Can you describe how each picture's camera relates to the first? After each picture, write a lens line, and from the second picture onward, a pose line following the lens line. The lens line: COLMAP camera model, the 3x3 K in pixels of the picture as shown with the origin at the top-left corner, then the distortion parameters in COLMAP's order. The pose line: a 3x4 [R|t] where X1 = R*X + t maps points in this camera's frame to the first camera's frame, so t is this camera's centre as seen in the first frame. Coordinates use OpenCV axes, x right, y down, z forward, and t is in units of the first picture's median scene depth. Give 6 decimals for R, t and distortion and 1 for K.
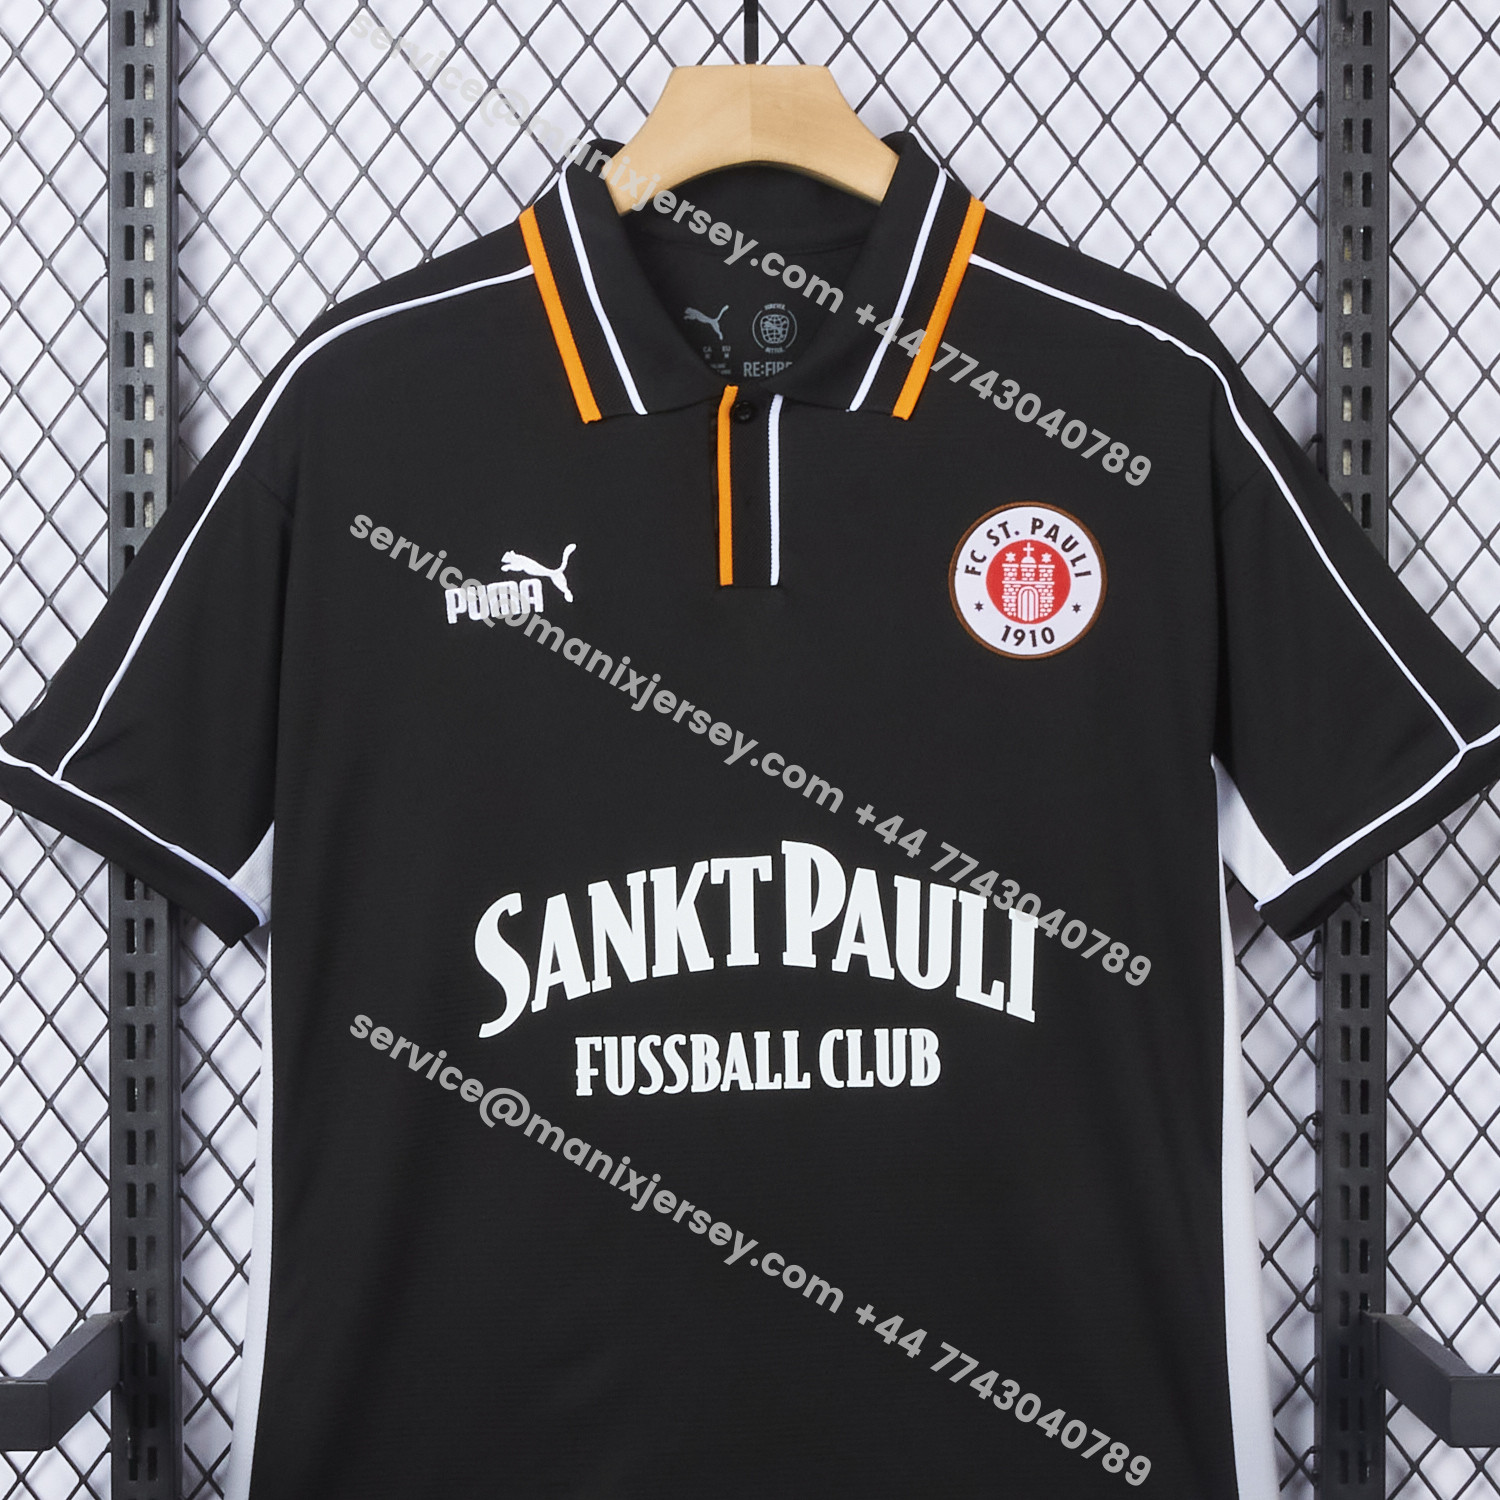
lens RADIAL K [[3106.2, 0, 750.4], [0, 3106.2, 748.4], [0, 0, 1]] dist [-0.000888, 0.000000]
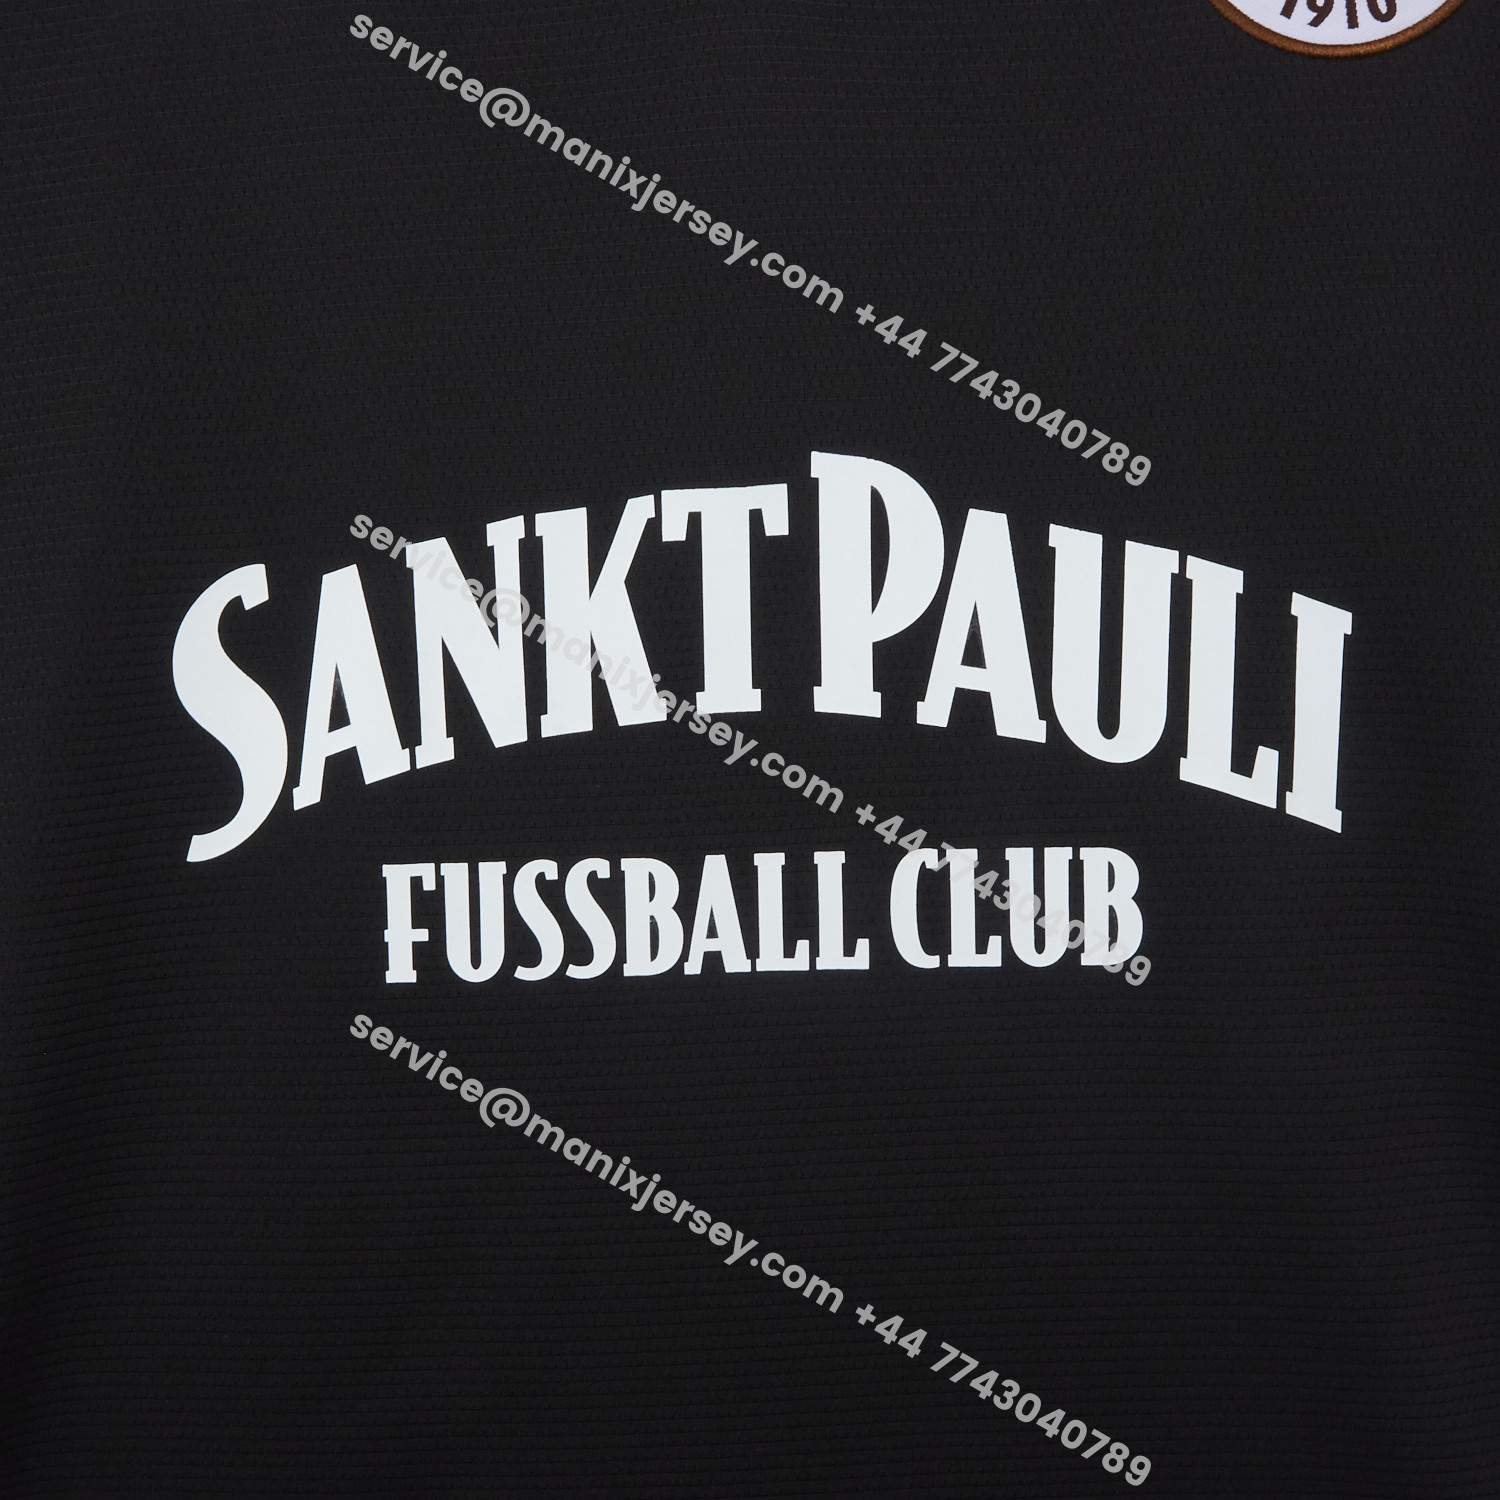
lens RADIAL K [[3071.2, 0, 737.6], [0, 3071.2, 745.1], [0, 0, 1]] dist [-0.000705, 0.000000]
pose [[0.999668, -0.003032, -0.025601, 0.011063], [0.006805, 0.988871, 0.148621, 0.004488], [0.024865, -0.148746, 0.988563, 0.535633]]
